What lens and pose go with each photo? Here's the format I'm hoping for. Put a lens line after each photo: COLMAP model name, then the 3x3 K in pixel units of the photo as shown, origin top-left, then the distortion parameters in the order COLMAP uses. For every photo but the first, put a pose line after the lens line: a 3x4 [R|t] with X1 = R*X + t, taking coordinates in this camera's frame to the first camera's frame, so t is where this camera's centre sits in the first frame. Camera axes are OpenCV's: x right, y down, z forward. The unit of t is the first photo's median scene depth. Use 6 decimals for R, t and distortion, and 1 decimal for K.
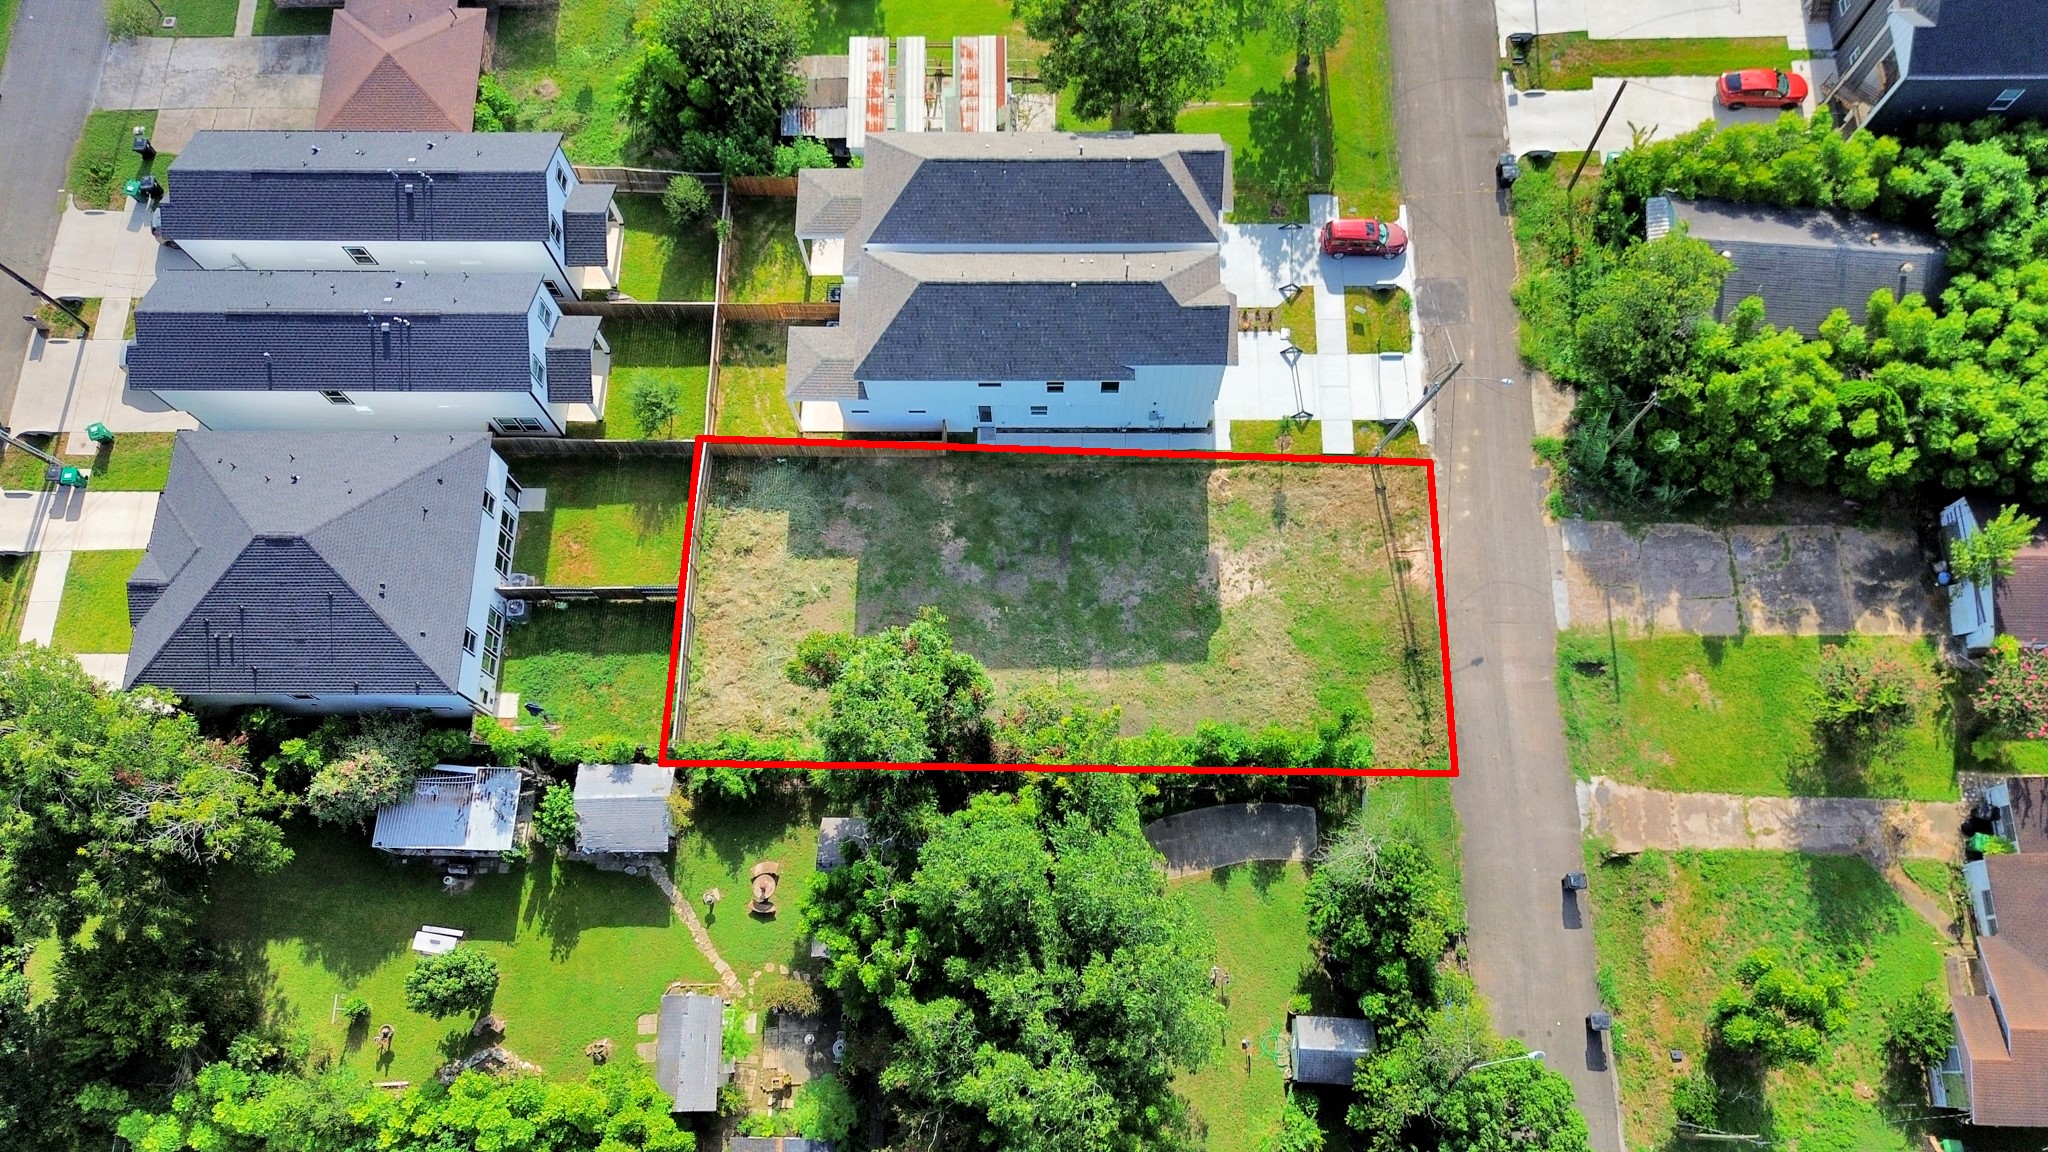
lens RADIAL K [[1450.0, 0, 1022.7], [0, 1450.0, 575.3], [0, 0, 1]] dist [0.072160, -0.073410]
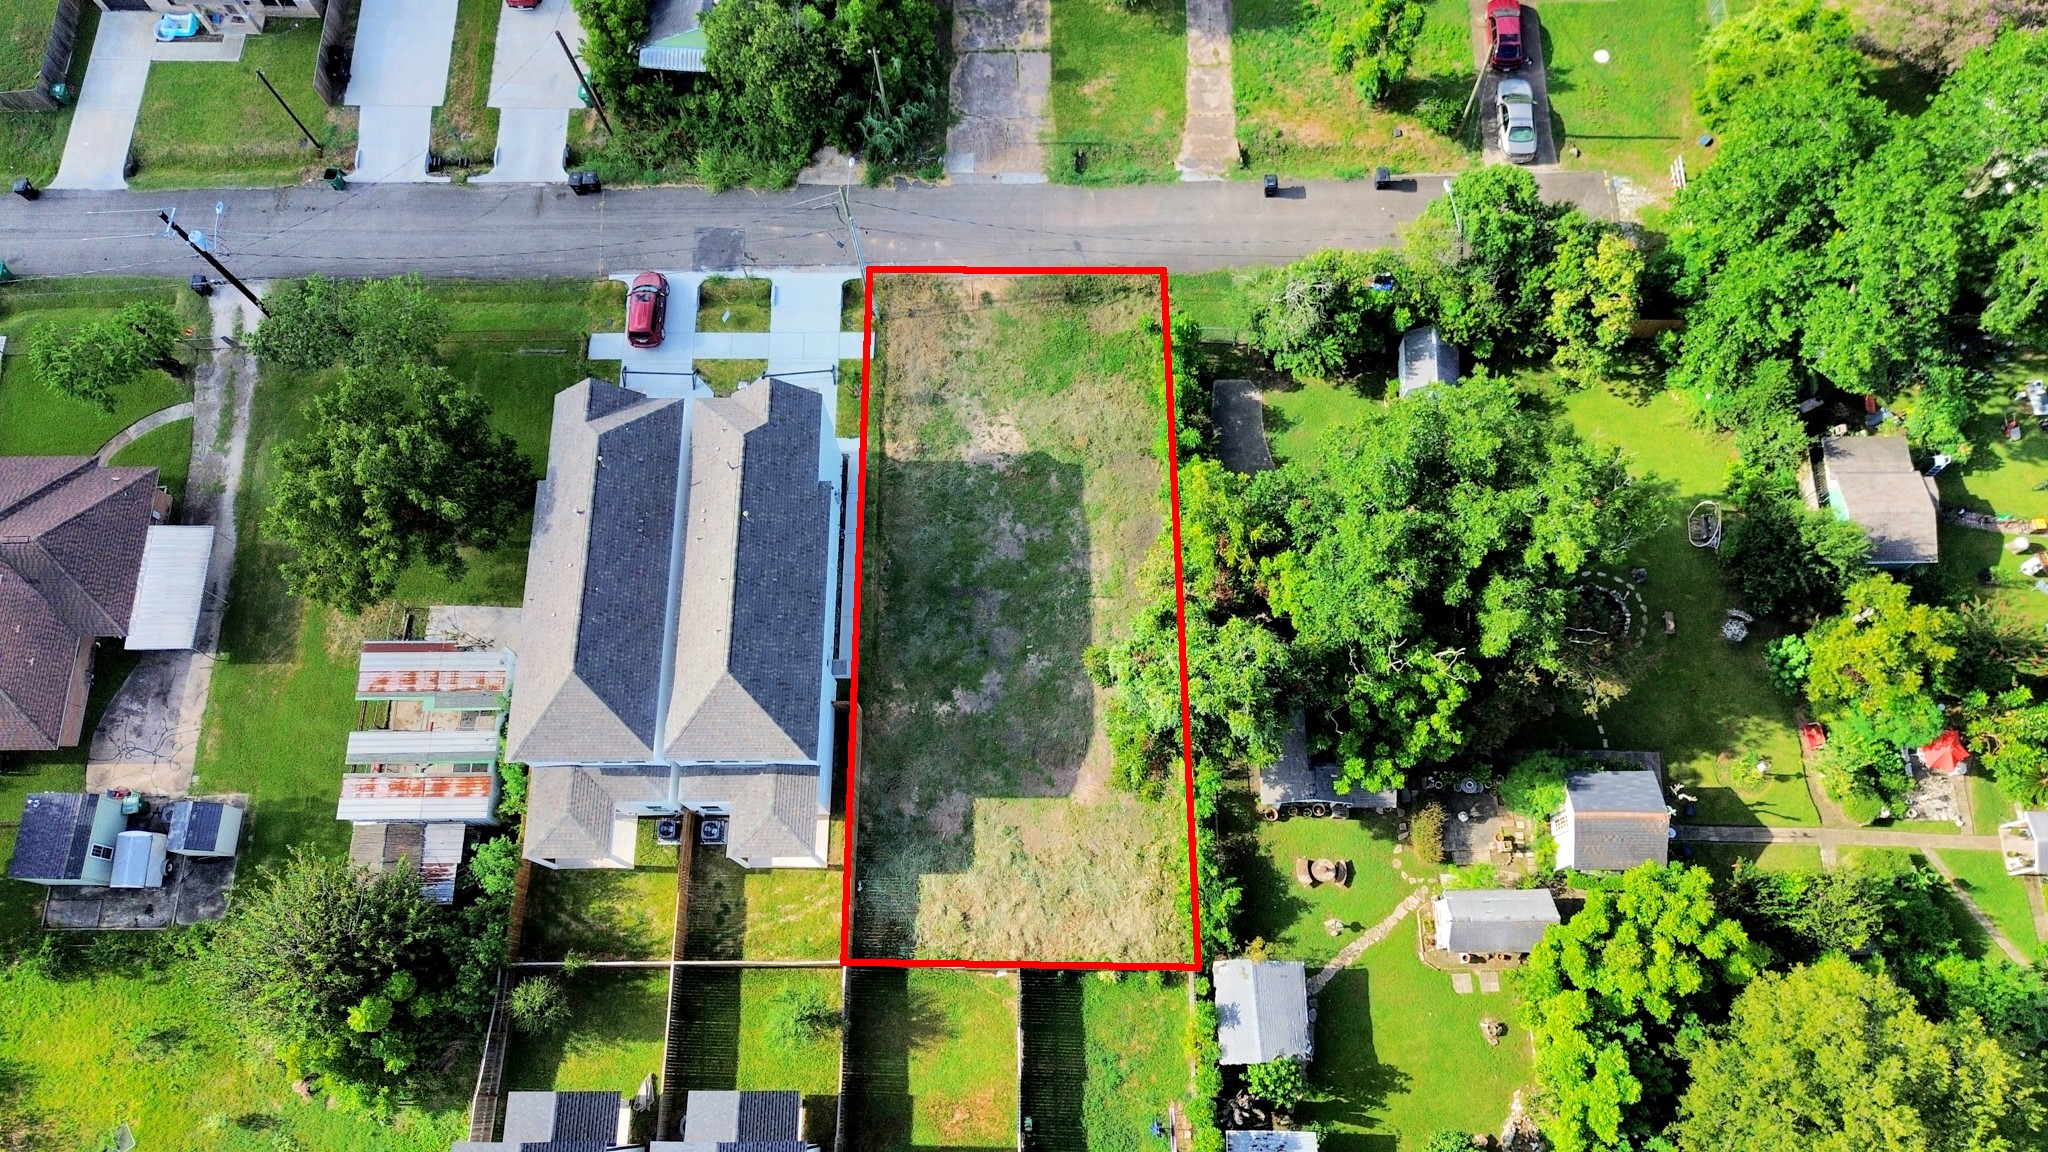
lens RADIAL K [[1450.0, 0, 1022.7], [0, 1450.0, 575.3], [0, 0, 1]] dist [0.072160, -0.073410]
pose [[-0.005601, -0.938860, 0.344253, -0.312001], [0.954294, 0.097854, 0.282395, -0.271312], [-0.298816, 0.330100, 0.895401, 0.087928]]
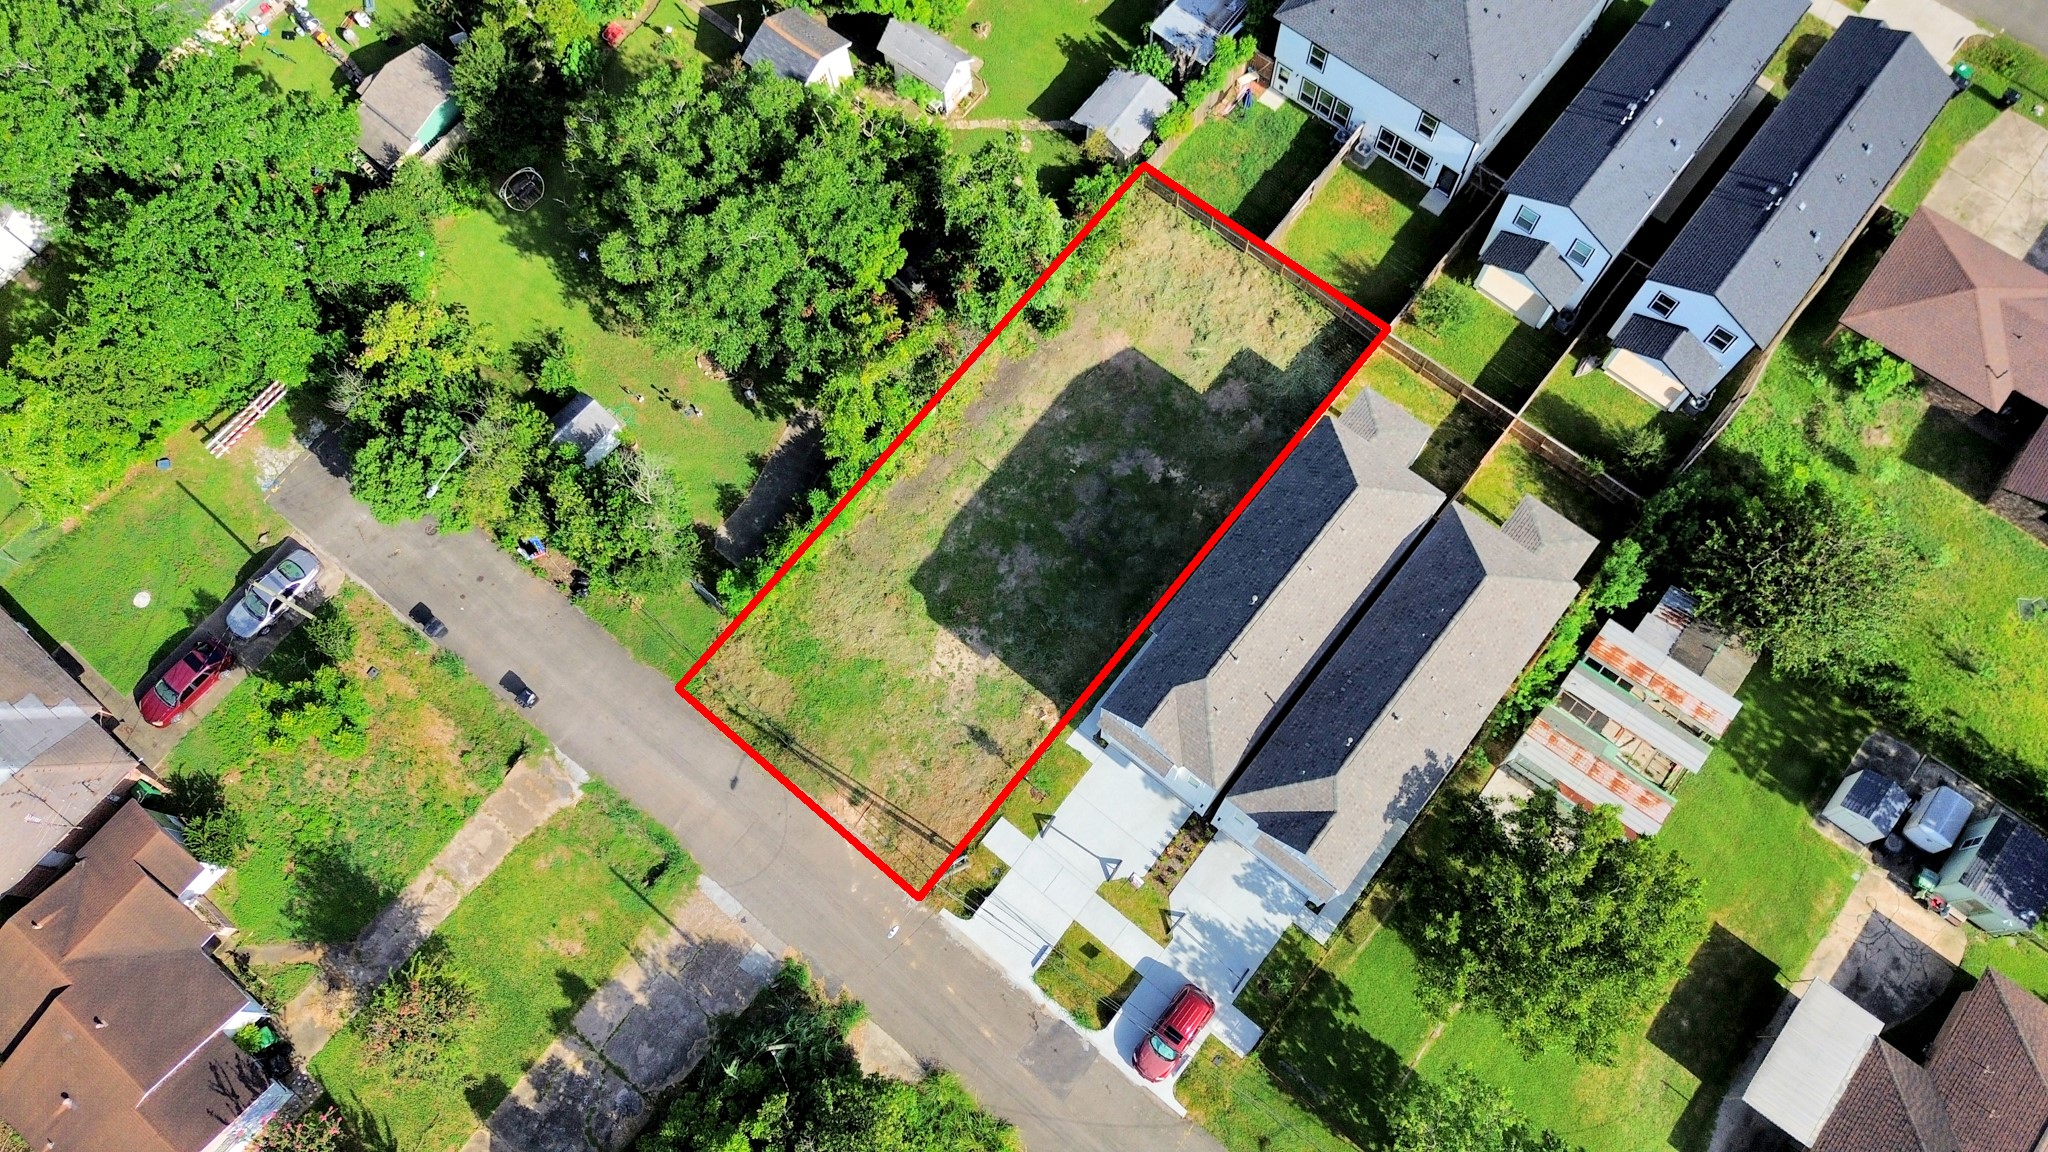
lens RADIAL K [[1450.0, 0, 1022.7], [0, 1450.0, 575.3], [0, 0, 1]] dist [0.072160, -0.073410]
pose [[-0.620433, 0.754383, -0.214404, 0.291832], [-0.728237, -0.452694, 0.514528, -0.520927], [0.291092, 0.475367, 0.830236, 0.167518]]
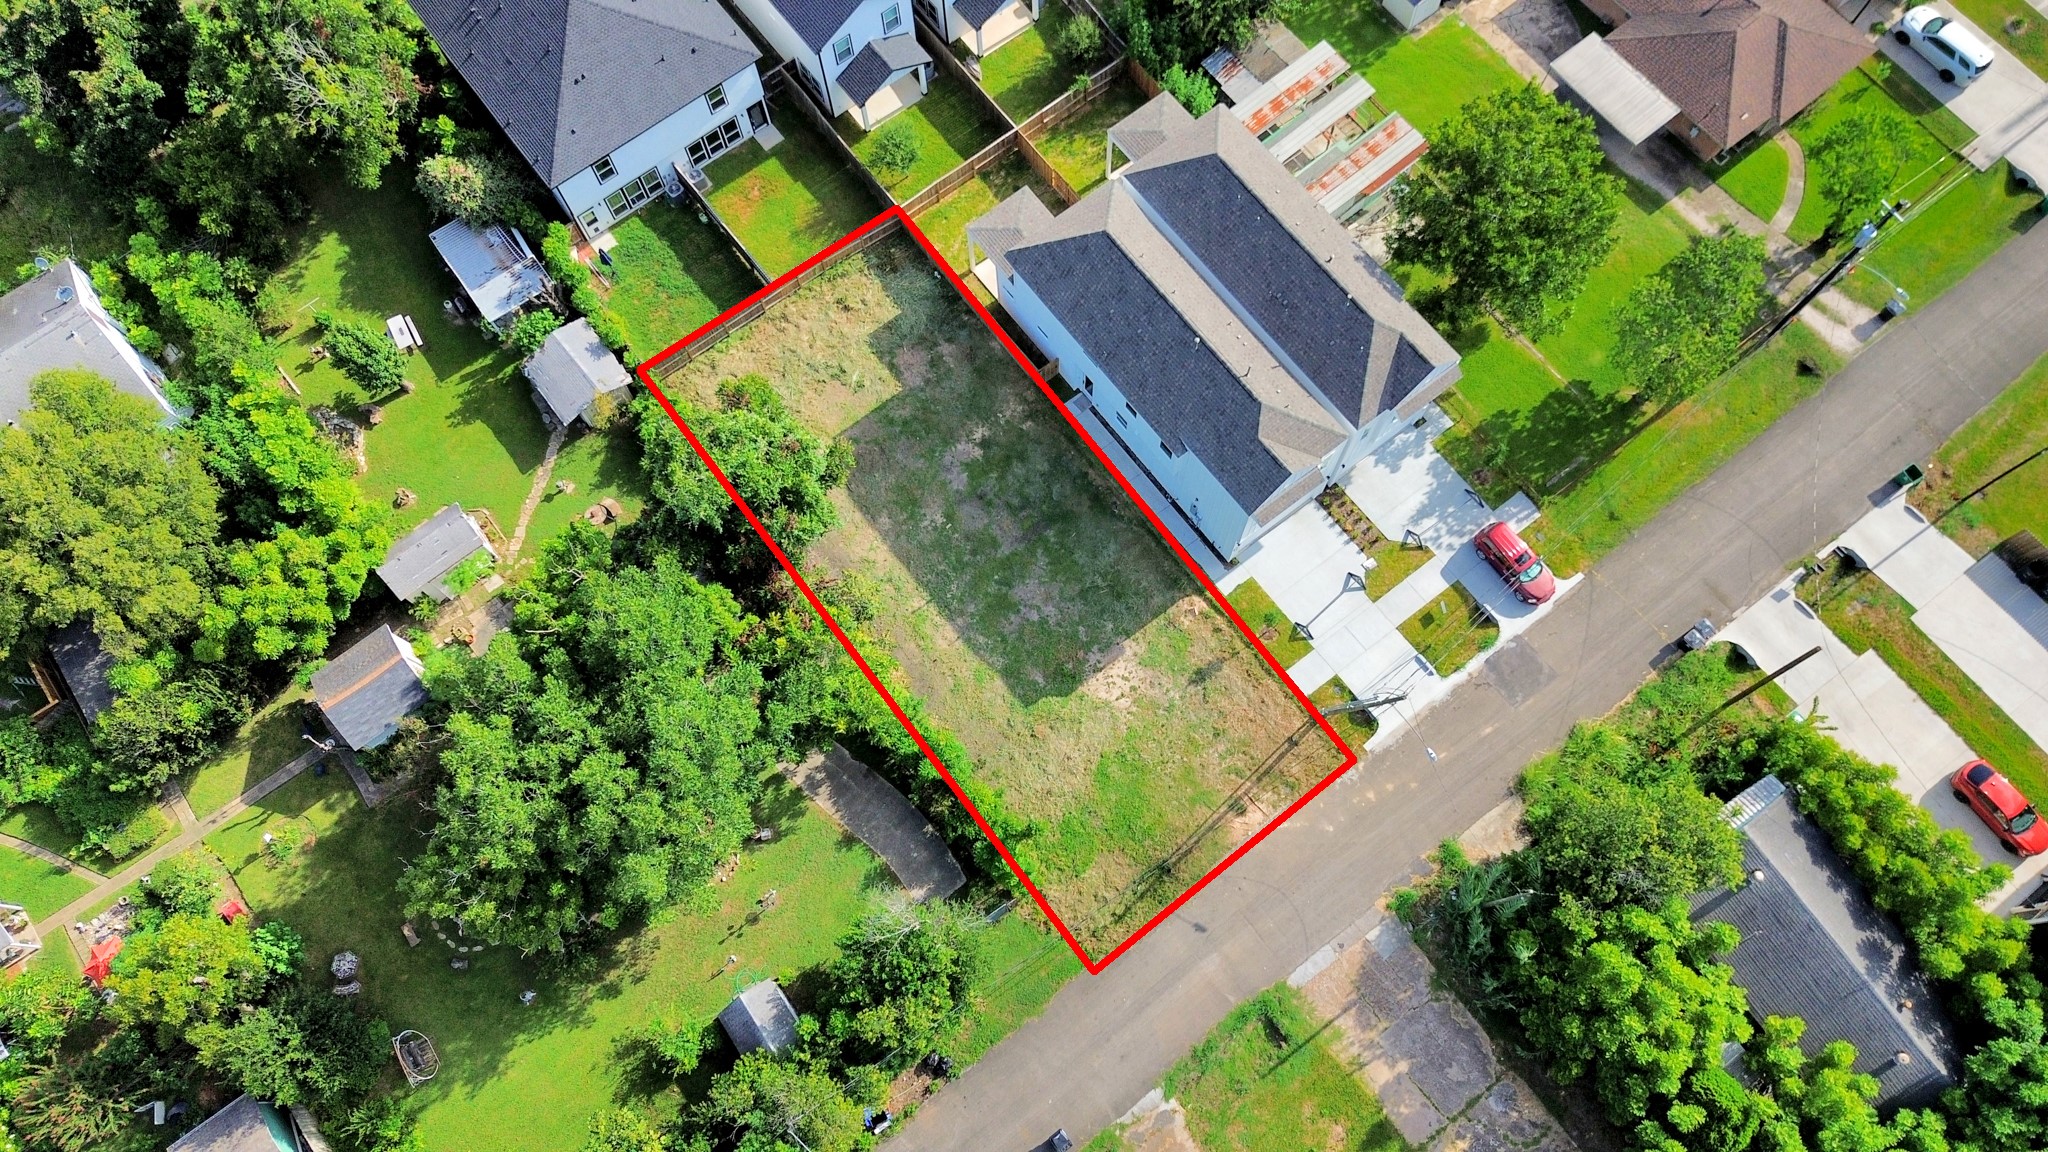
lens RADIAL K [[1450.0, 0, 1022.7], [0, 1450.0, 575.3], [0, 0, 1]] dist [0.072160, -0.073410]
pose [[0.615122, 0.750579, -0.241362, 0.293450], [-0.743176, 0.654201, 0.140393, -0.135615], [0.263275, 0.093016, 0.960226, 0.045572]]
